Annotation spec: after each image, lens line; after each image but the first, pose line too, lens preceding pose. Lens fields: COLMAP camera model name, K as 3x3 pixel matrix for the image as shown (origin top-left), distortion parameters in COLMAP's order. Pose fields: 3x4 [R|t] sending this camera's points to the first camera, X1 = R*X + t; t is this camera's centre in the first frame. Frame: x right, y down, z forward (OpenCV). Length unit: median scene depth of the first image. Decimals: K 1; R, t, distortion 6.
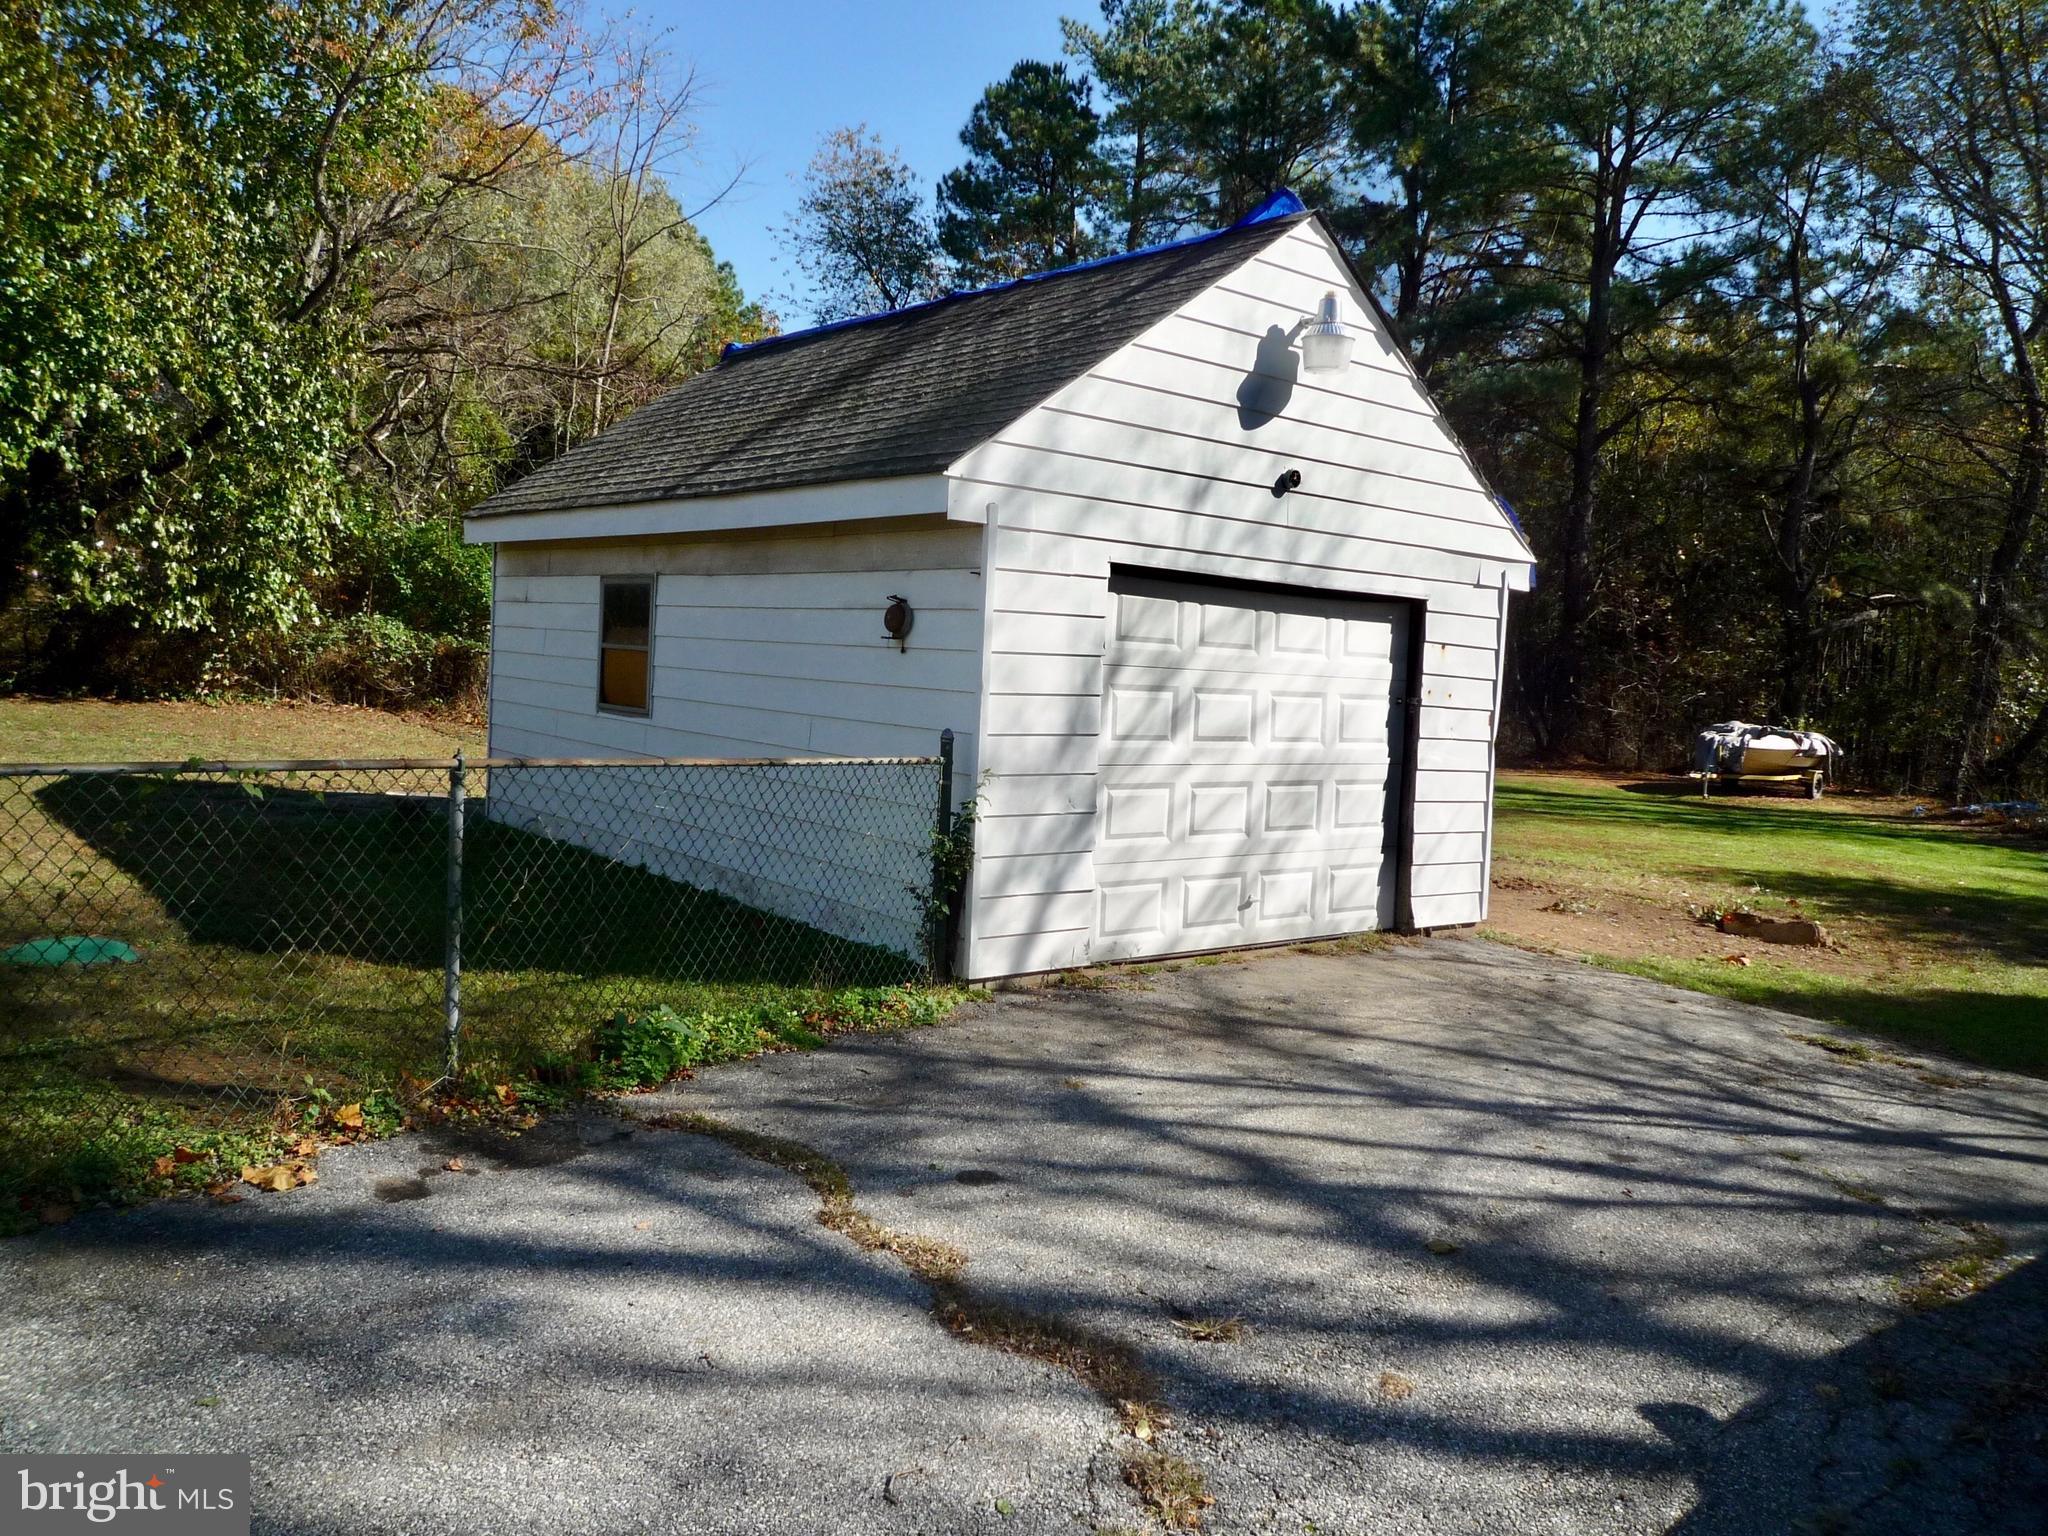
lens RADIAL K [[1547.7, 0, 1032.7], [0, 1547.7, 758.4], [0, 0, 1]] dist [0.041405, -0.106833]
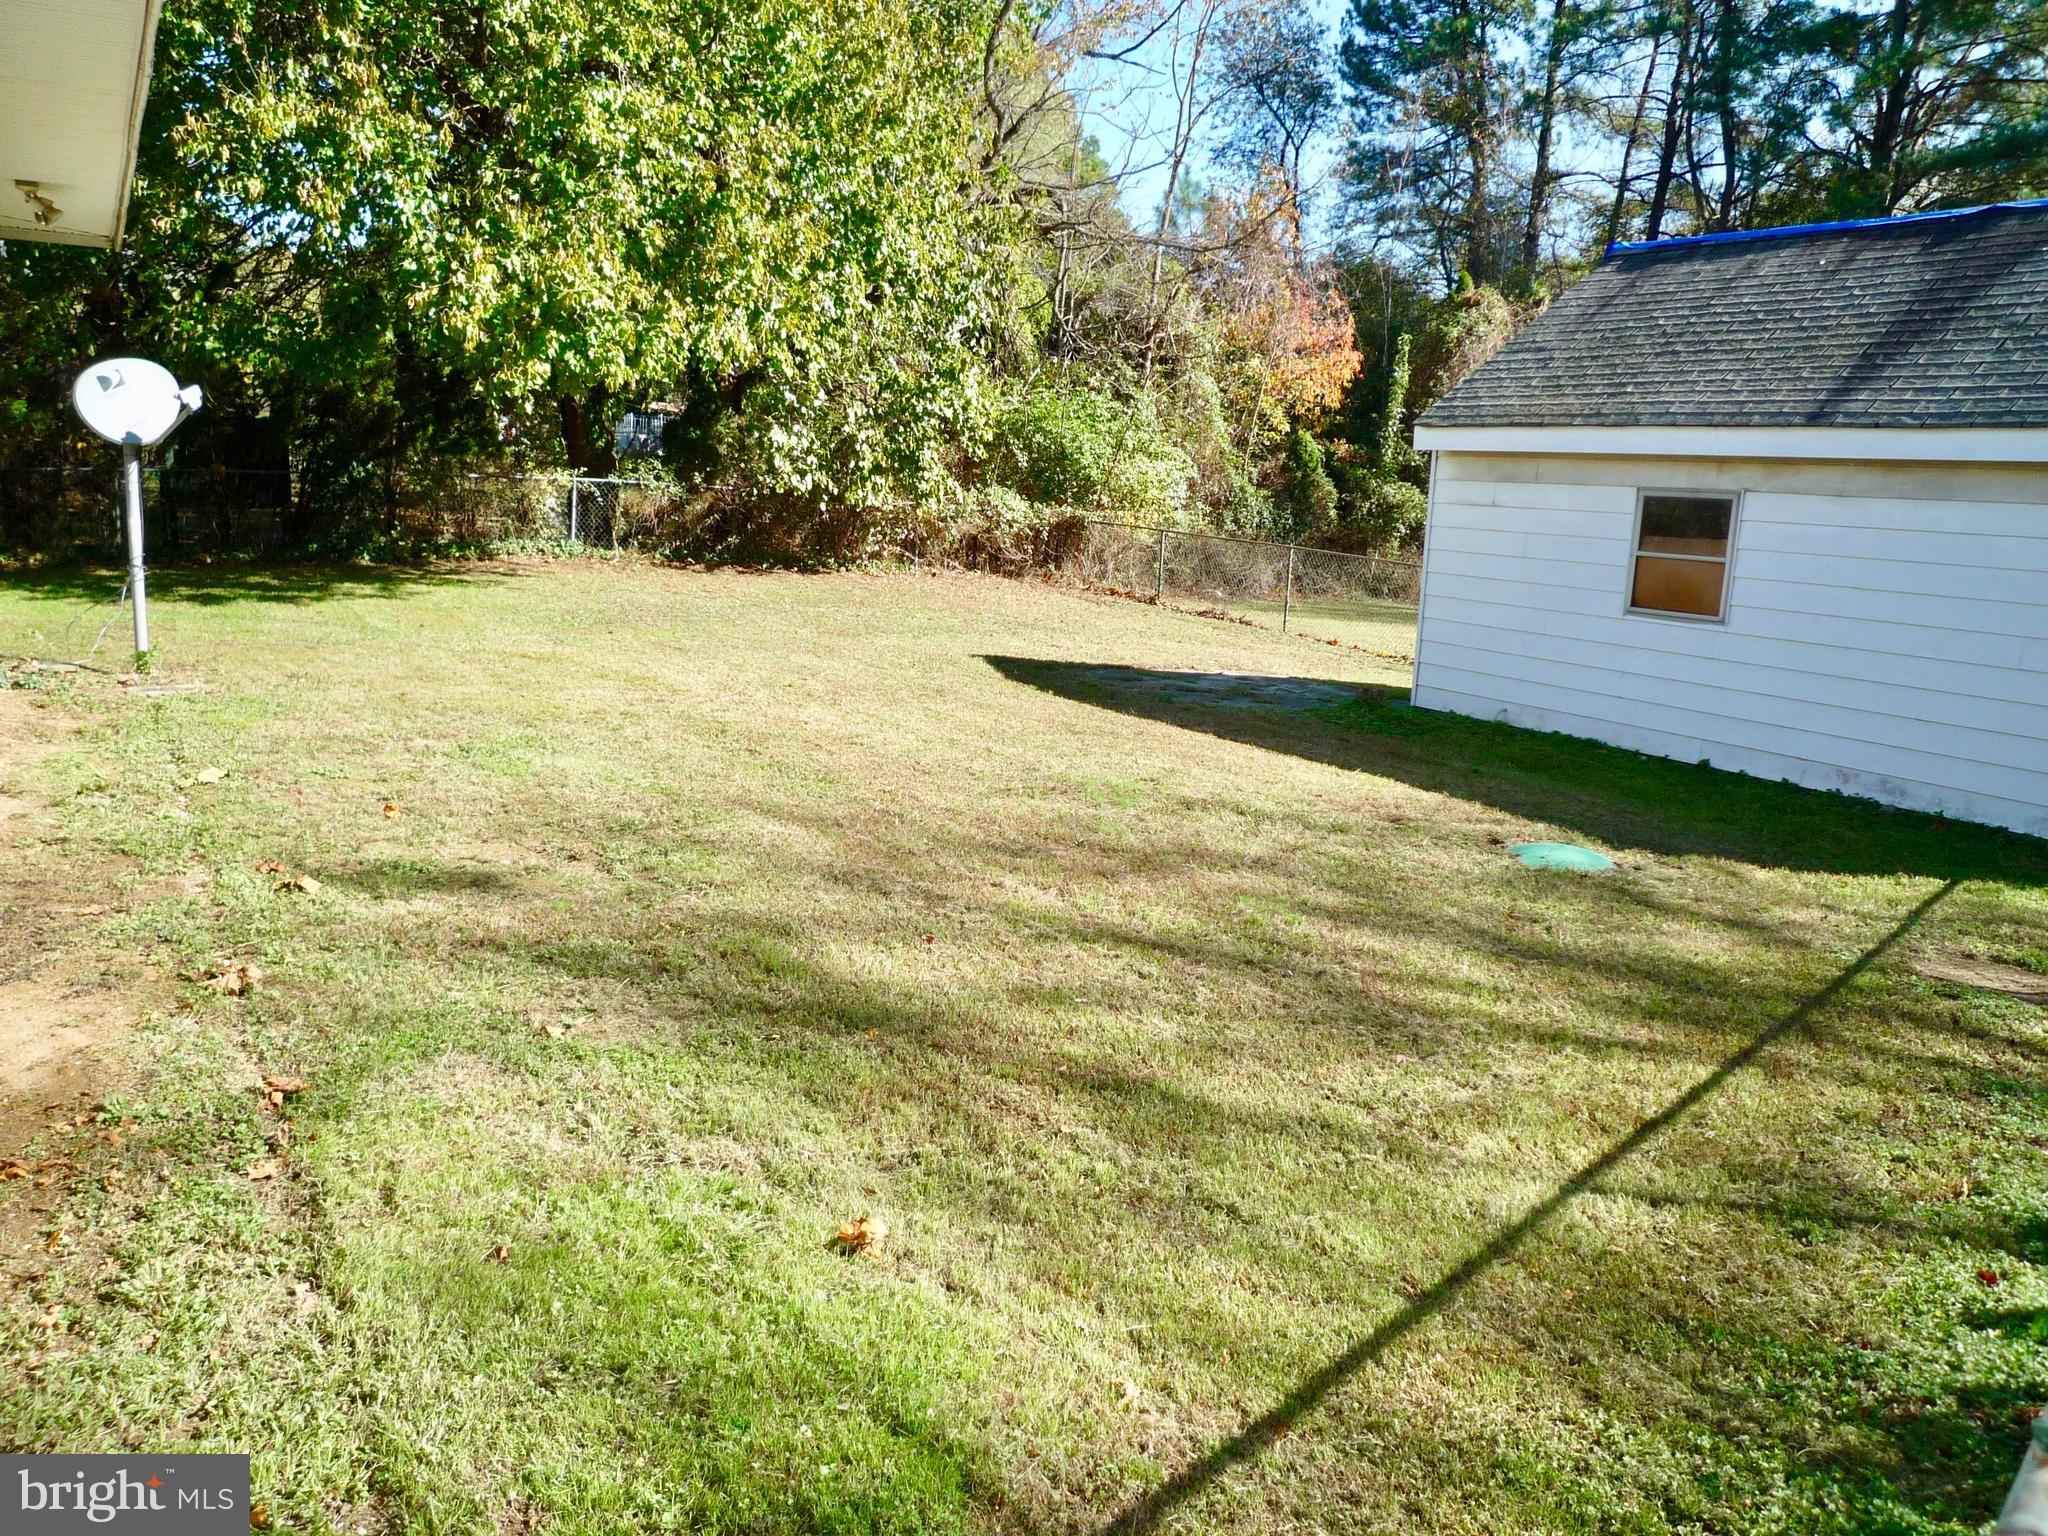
lens RADIAL K [[1547.7, 0, 1032.7], [0, 1547.7, 758.4], [0, 0, 1]] dist [0.041405, -0.106833]
pose [[0.989263, 0.017013, -0.145150, -0.255153], [-0.001477, 0.994314, 0.106480, -0.021713], [0.146137, -0.105122, 0.983663, -0.065438]]
